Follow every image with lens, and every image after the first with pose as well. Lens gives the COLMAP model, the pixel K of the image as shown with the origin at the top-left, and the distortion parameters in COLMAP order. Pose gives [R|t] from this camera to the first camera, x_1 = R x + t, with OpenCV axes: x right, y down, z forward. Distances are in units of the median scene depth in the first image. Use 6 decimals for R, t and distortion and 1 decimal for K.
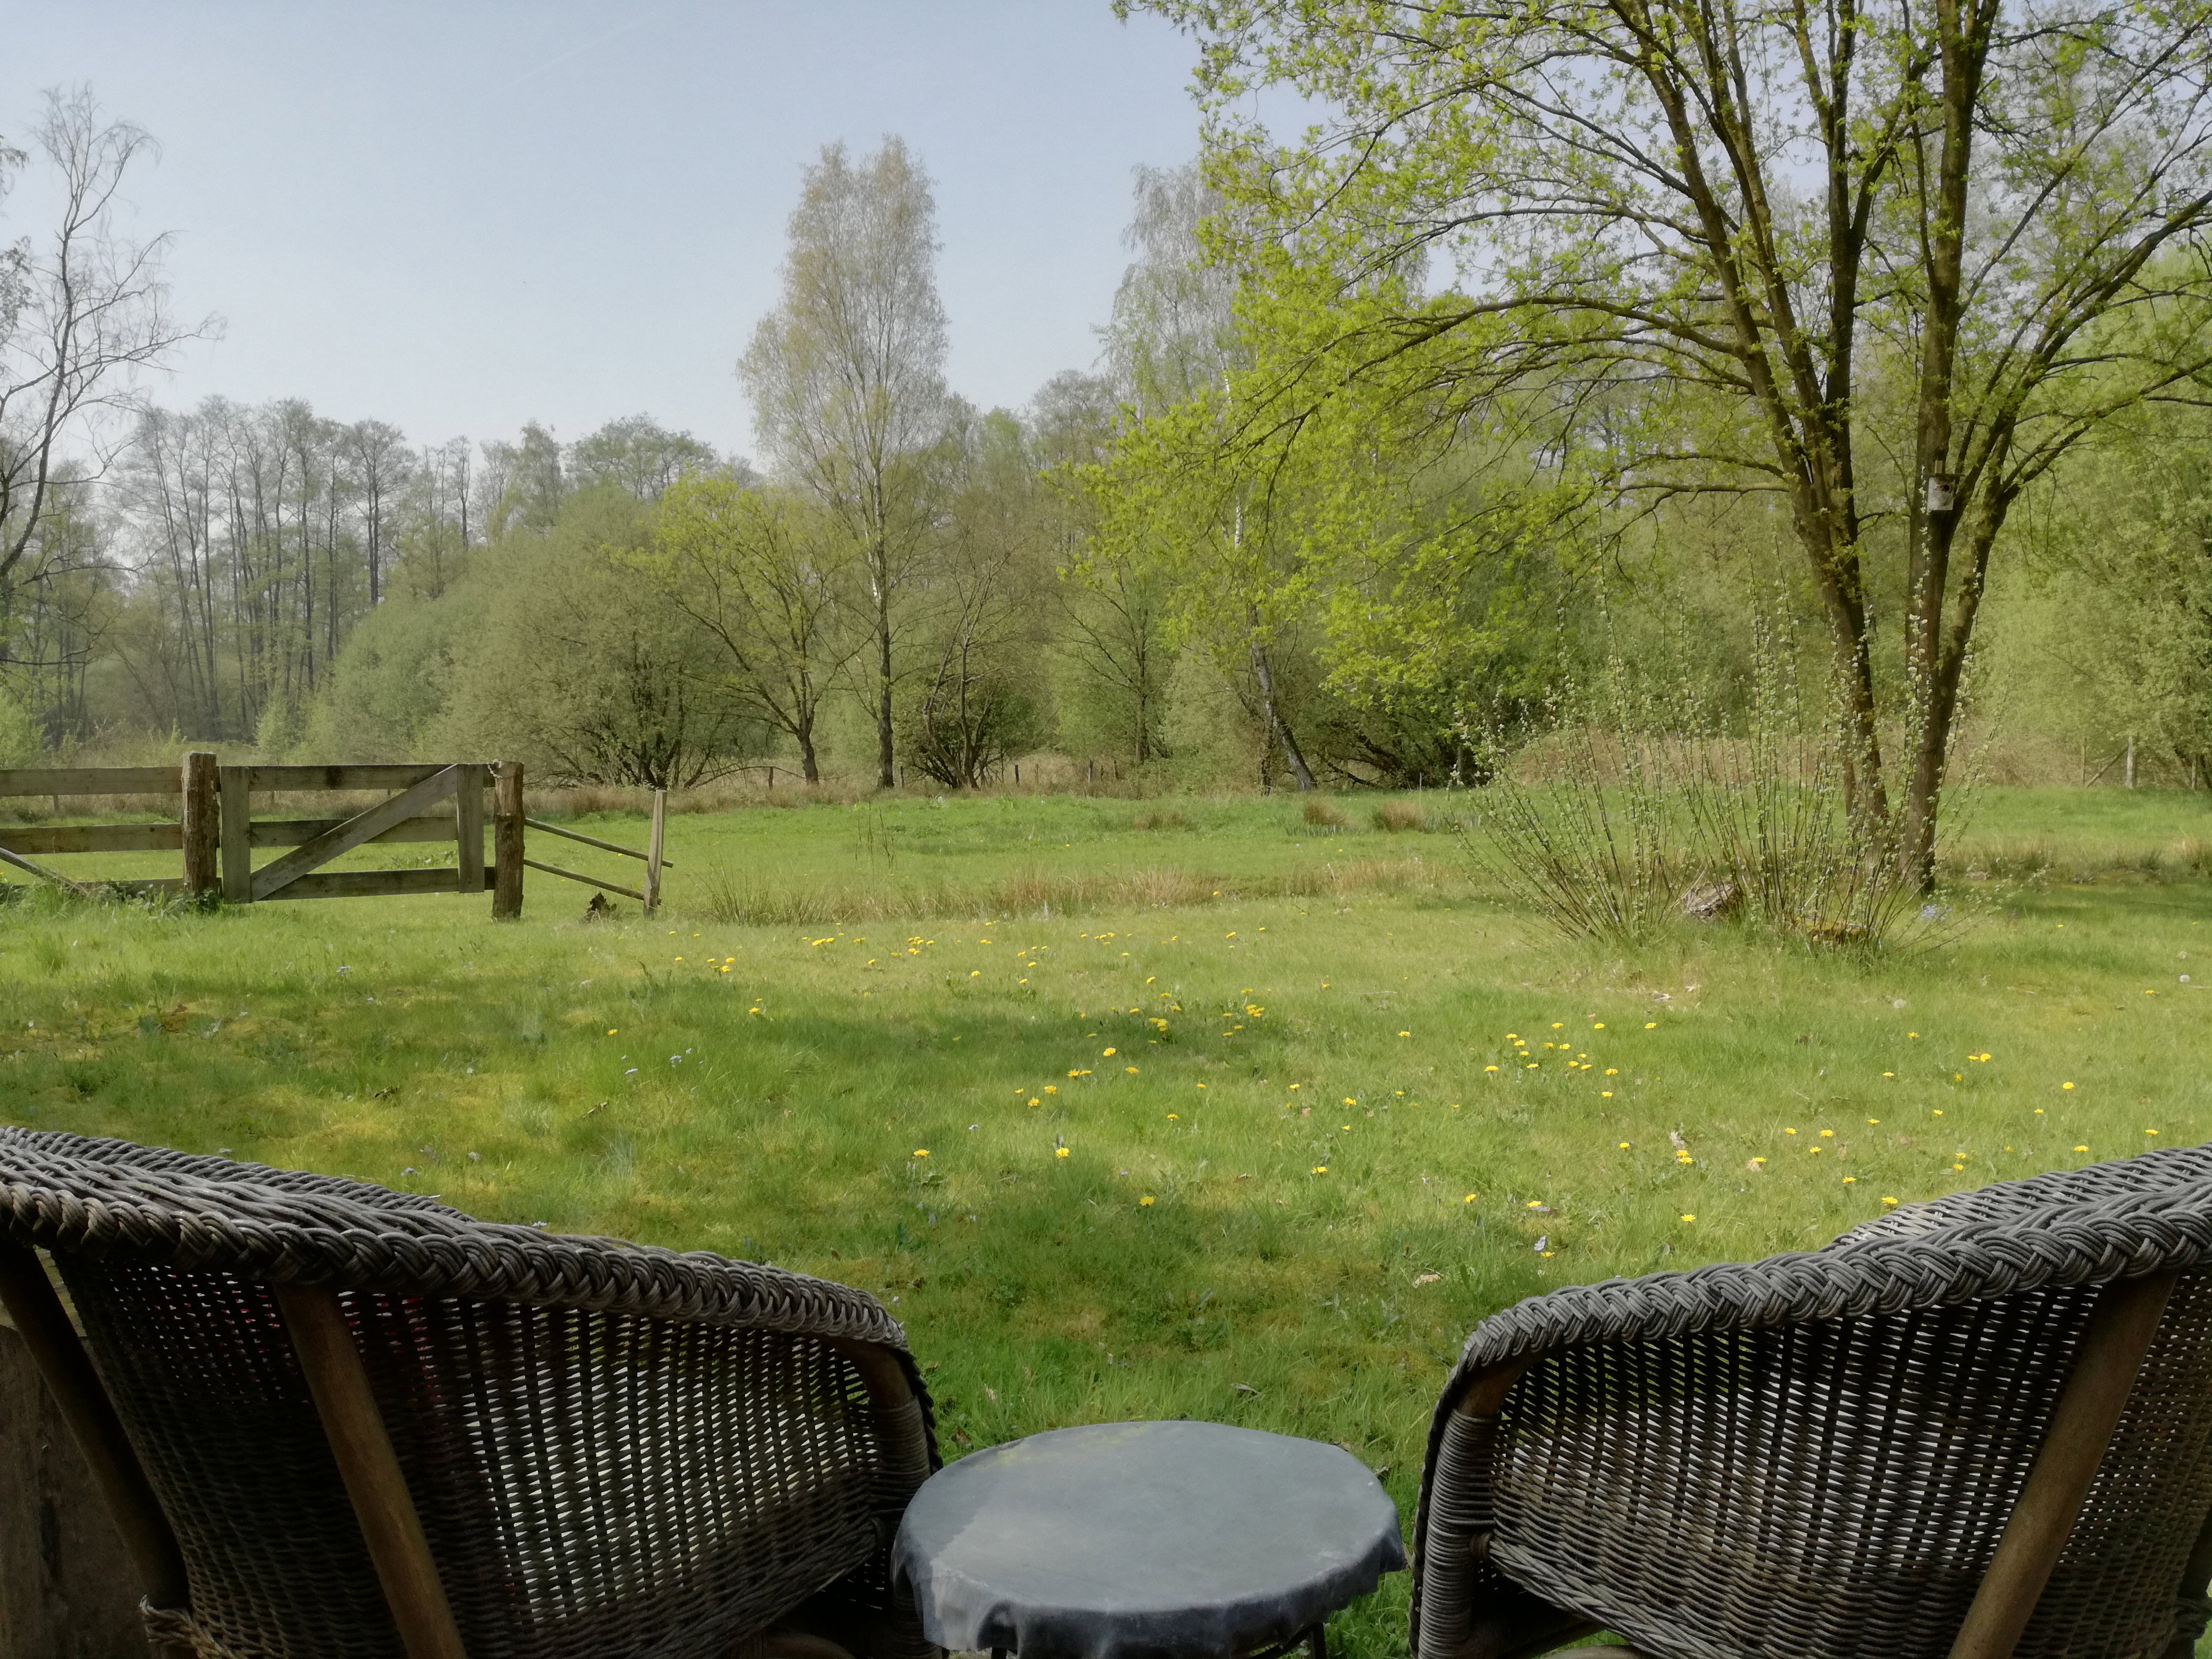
lens RADIAL K [[1832.1, 0, 1097.2], [0, 1832.1, 826.3], [0, 0, 1]] dist [0.009483, -0.035688]
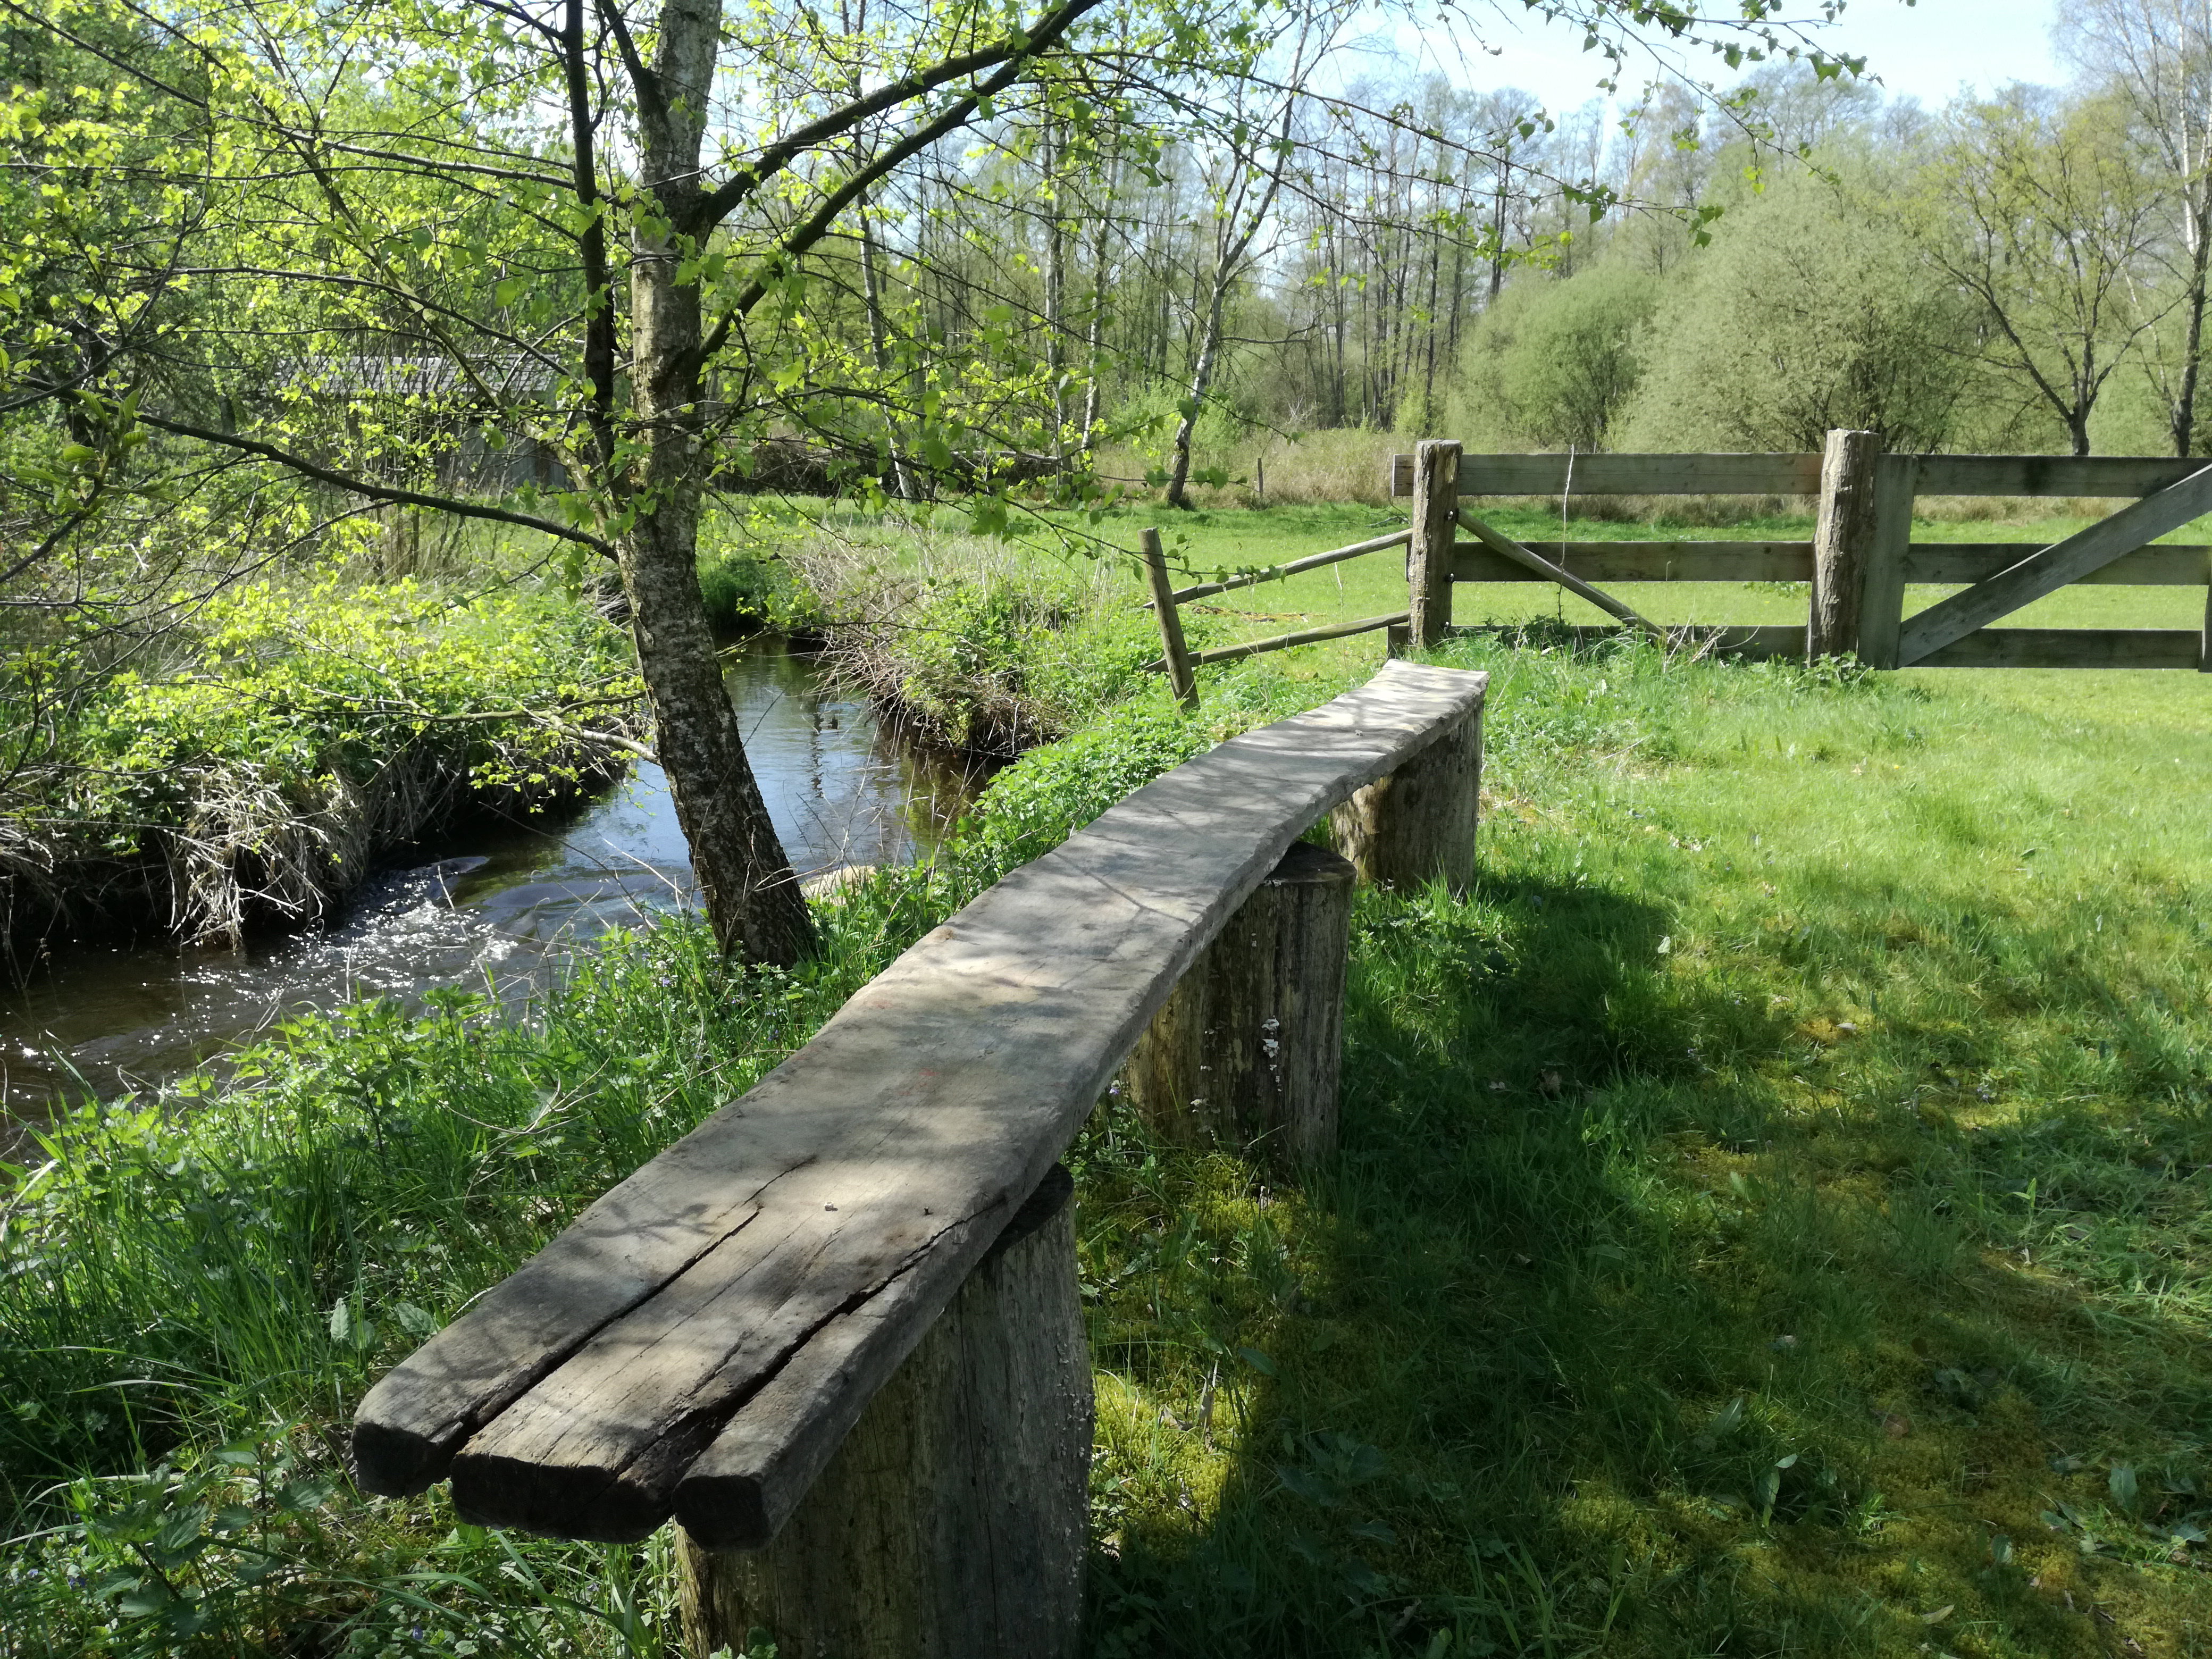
lens RADIAL K [[1832.1, 0, 1111.4], [0, 1832.1, 826.5], [0, 0, 1]] dist [0.009483, -0.035688]
pose [[0.851604, 0.118412, -0.510636, -0.349451], [-0.032008, 0.984080, 0.174817, -0.007812], [0.523207, -0.132531, 0.841837, 0.295275]]
